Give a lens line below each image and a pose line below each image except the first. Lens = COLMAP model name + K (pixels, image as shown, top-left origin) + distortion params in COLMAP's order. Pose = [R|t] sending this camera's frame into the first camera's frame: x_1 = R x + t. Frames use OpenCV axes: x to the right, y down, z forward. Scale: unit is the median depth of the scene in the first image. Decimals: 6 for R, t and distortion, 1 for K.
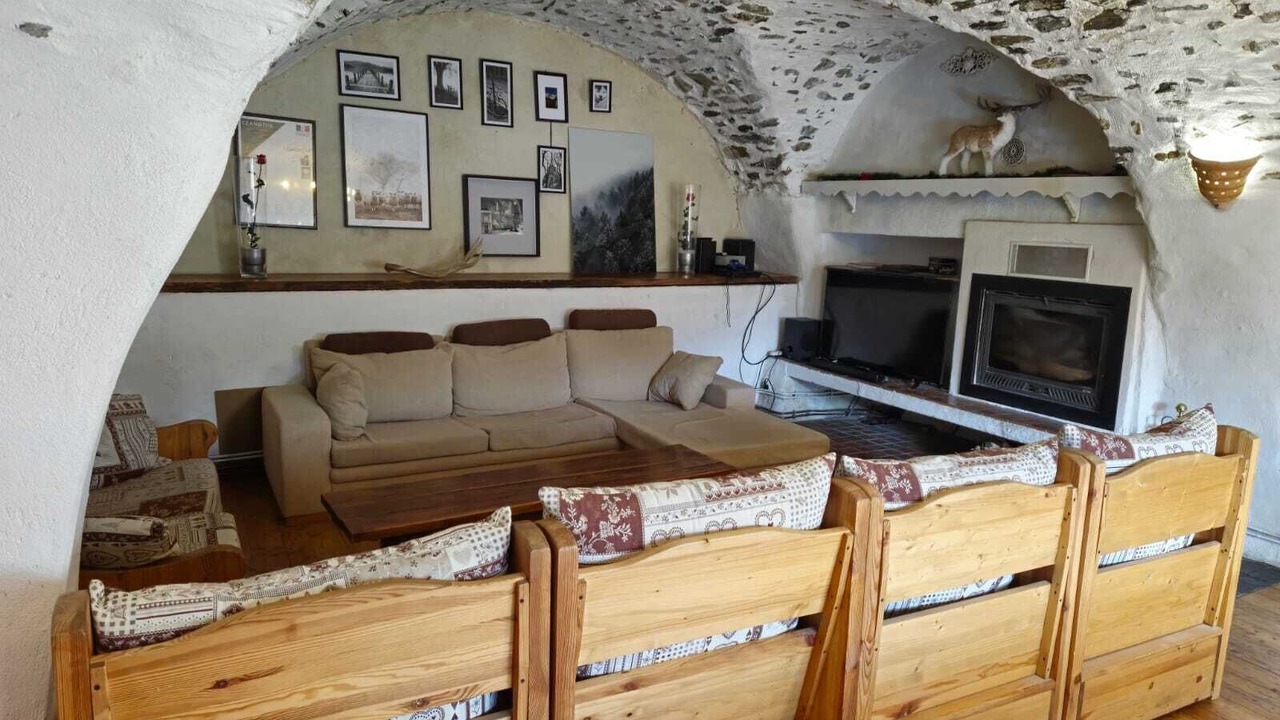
lens RADIAL K [[814.8, 0, 640.0], [0, 814.8, 357.2], [0, 0, 1]] dist [0.000257, -0.005596]
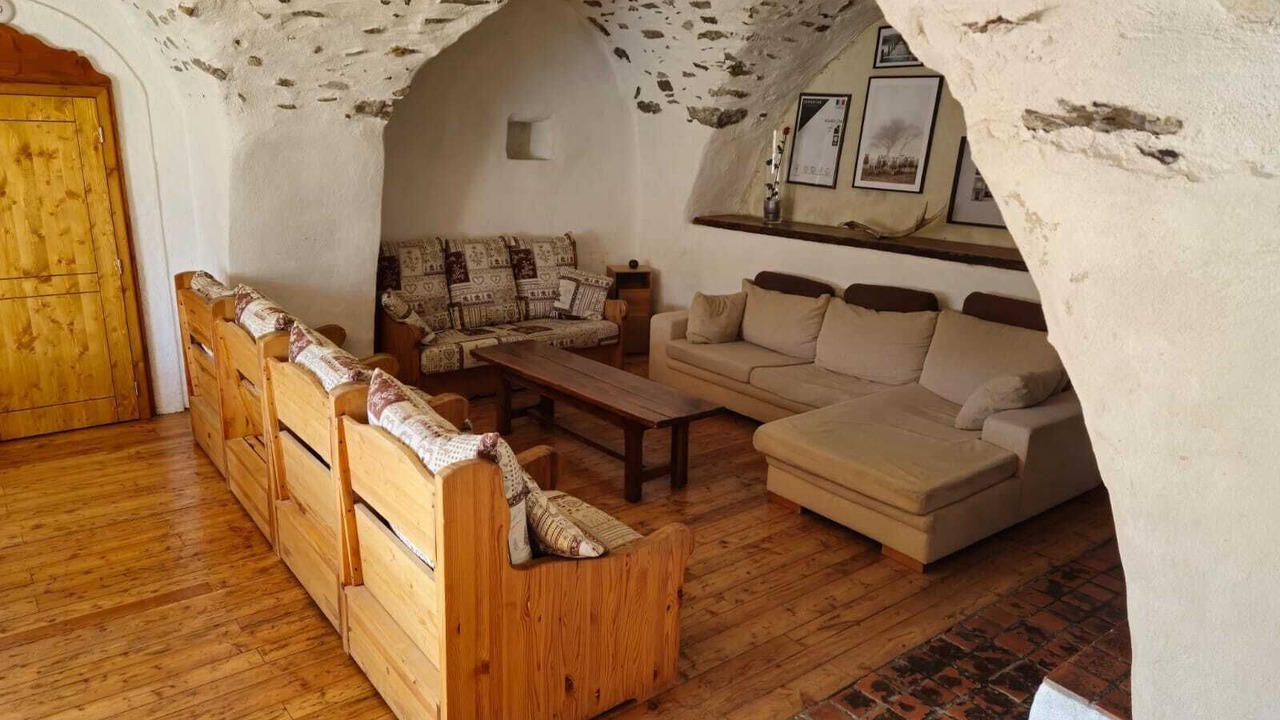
lens RADIAL K [[814.8, 0, 645.3], [0, 814.8, 362.1], [0, 0, 1]] dist [0.000257, -0.005596]
pose [[0.182617, 0.231159, -0.955624, 0.722931], [-0.197113, 0.960842, 0.194754, -0.089468], [0.963222, 0.152801, 0.221031, 0.504338]]
